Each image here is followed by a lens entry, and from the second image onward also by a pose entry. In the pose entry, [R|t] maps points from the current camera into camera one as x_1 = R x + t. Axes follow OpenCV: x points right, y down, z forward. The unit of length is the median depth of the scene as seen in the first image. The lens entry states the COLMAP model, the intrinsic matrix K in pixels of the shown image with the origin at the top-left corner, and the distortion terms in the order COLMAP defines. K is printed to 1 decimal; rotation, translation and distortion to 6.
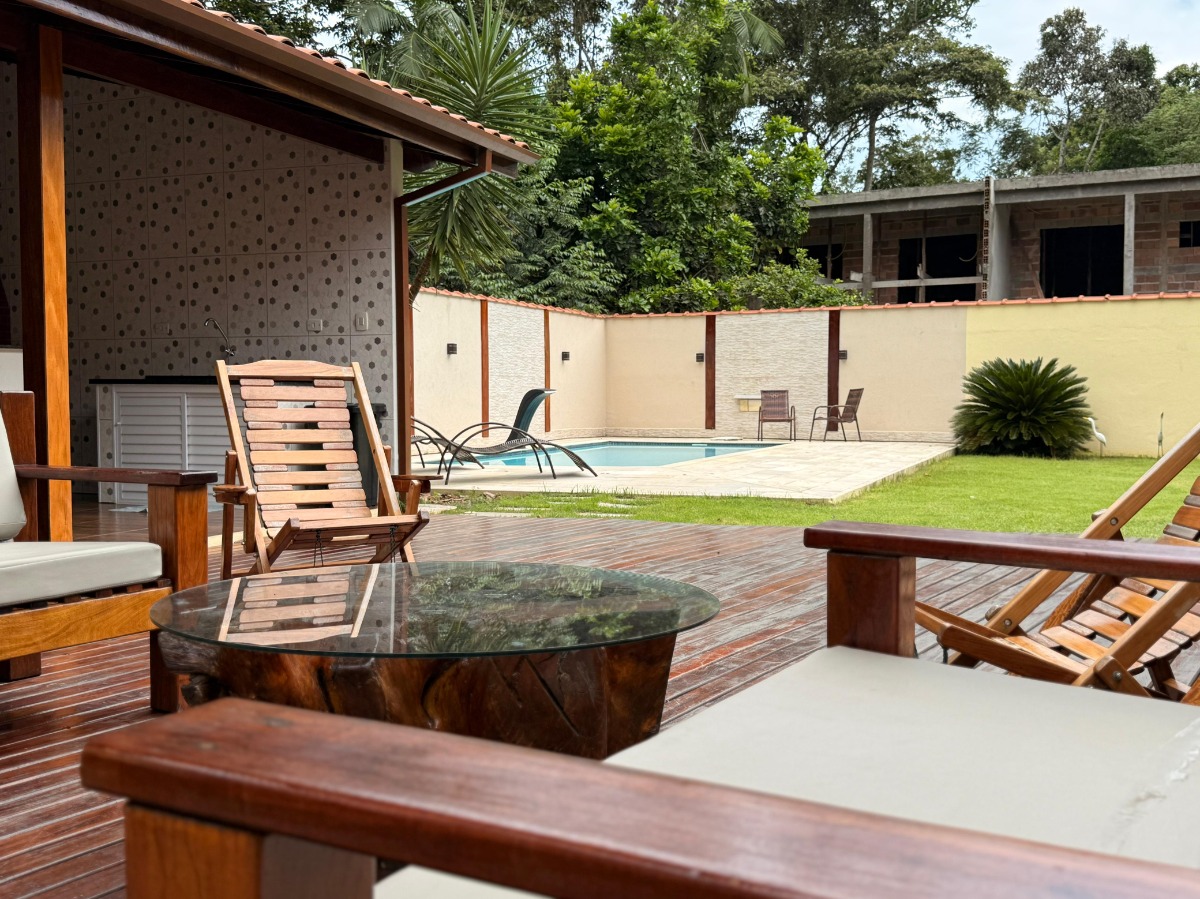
lens RADIAL K [[1222.3, 0, 623.4], [0, 1222.3, 447.3], [0, 0, 1]] dist [0.175876, -0.387230]
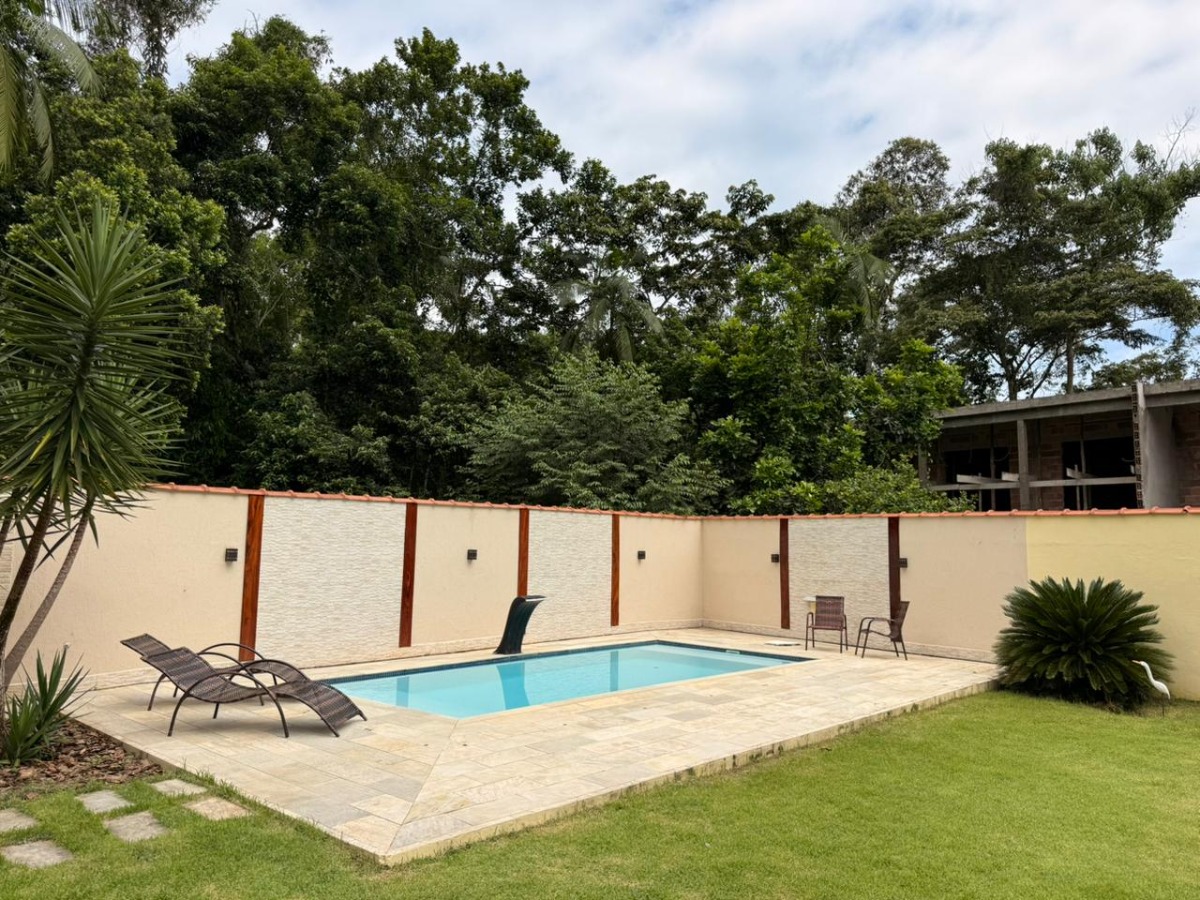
lens RADIAL K [[851.6, 0, 600.0], [0, 851.6, 450.0], [0, 0, 1]] dist [0.089413, -0.137403]
pose [[0.930954, -0.023422, -0.364385, 0.184250], [-0.036526, 0.986961, -0.156760, -0.042514], [0.363306, 0.159246, 0.917960, 0.241149]]
